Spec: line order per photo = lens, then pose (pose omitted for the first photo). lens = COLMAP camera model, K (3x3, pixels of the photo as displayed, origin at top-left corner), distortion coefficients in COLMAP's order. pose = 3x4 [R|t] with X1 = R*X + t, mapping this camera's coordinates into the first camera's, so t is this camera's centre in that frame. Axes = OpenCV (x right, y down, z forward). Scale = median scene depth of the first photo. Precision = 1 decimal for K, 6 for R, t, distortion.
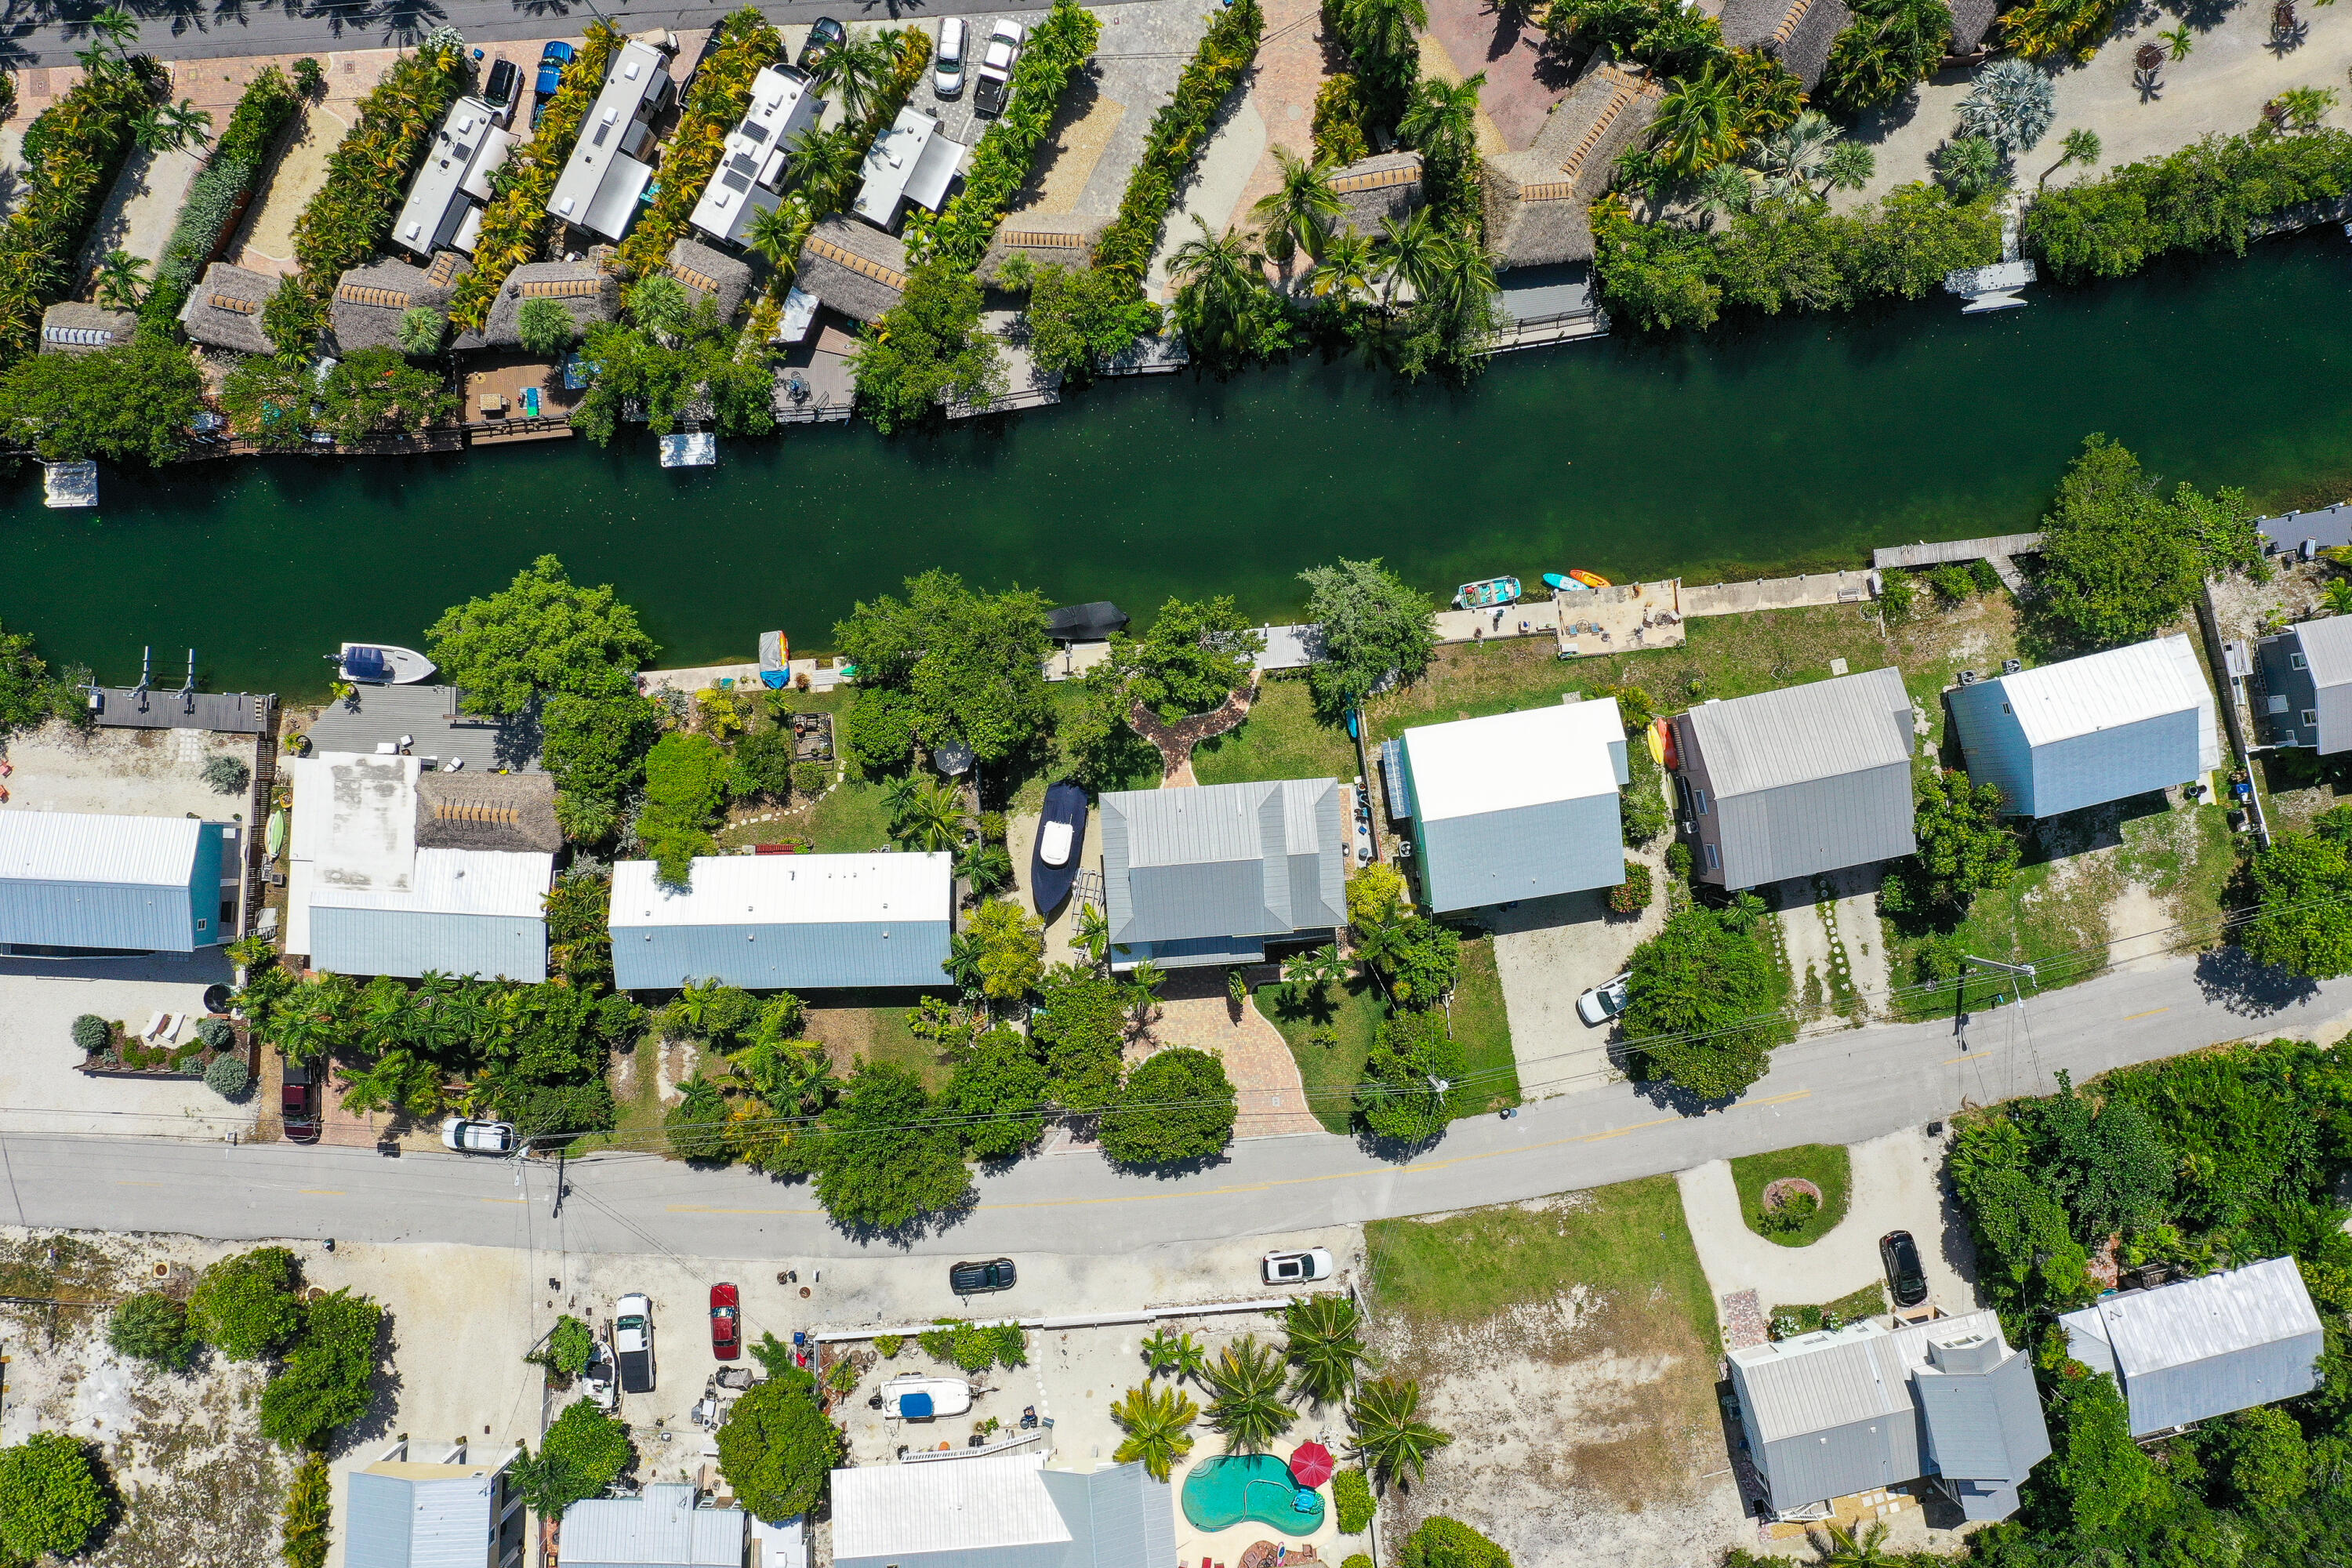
lens RADIAL K [[1843.1, 0, 1171.8], [0, 1843.1, 779.0], [0, 0, 1]] dist [-0.020392, -0.000809]
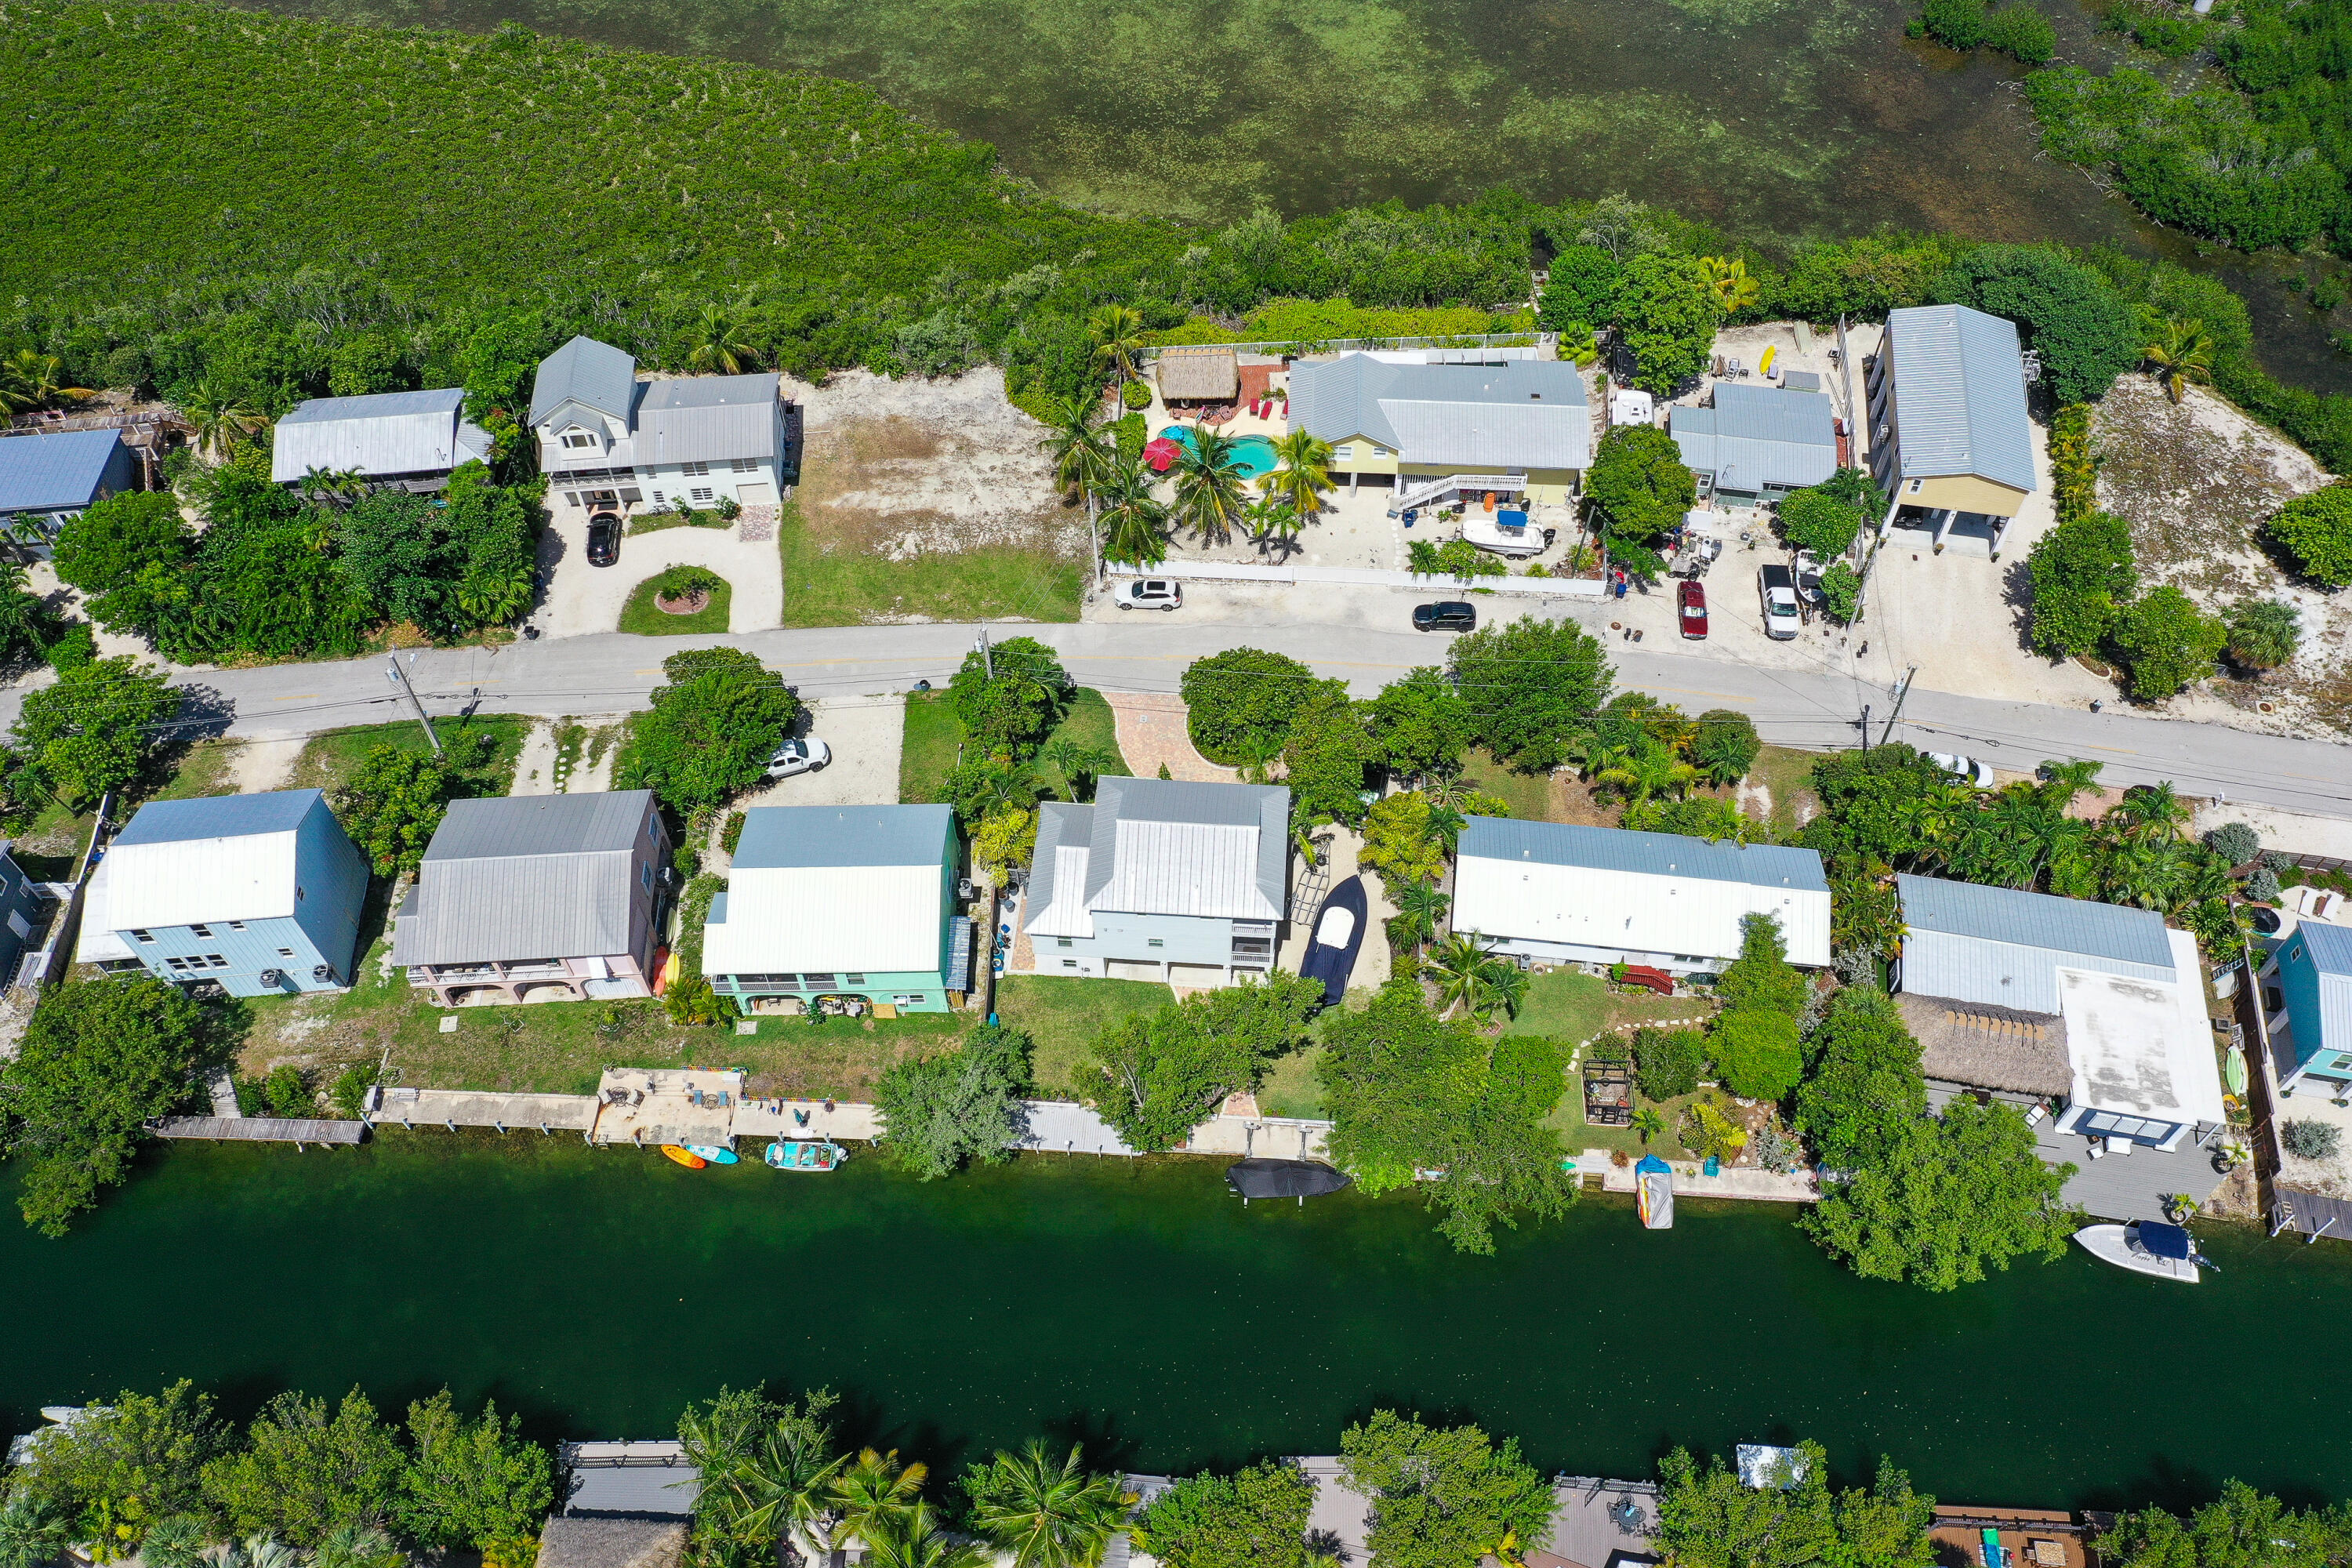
lens RADIAL K [[1843.1, 0, 1171.8], [0, 1843.1, 779.0], [0, 0, 1]] dist [-0.020392, -0.000809]
pose [[-0.989112, -0.104583, 0.103537, -0.066890], [0.146315, -0.774372, 0.615581, -0.470830], [0.015797, 0.624027, 0.781243, 0.231279]]
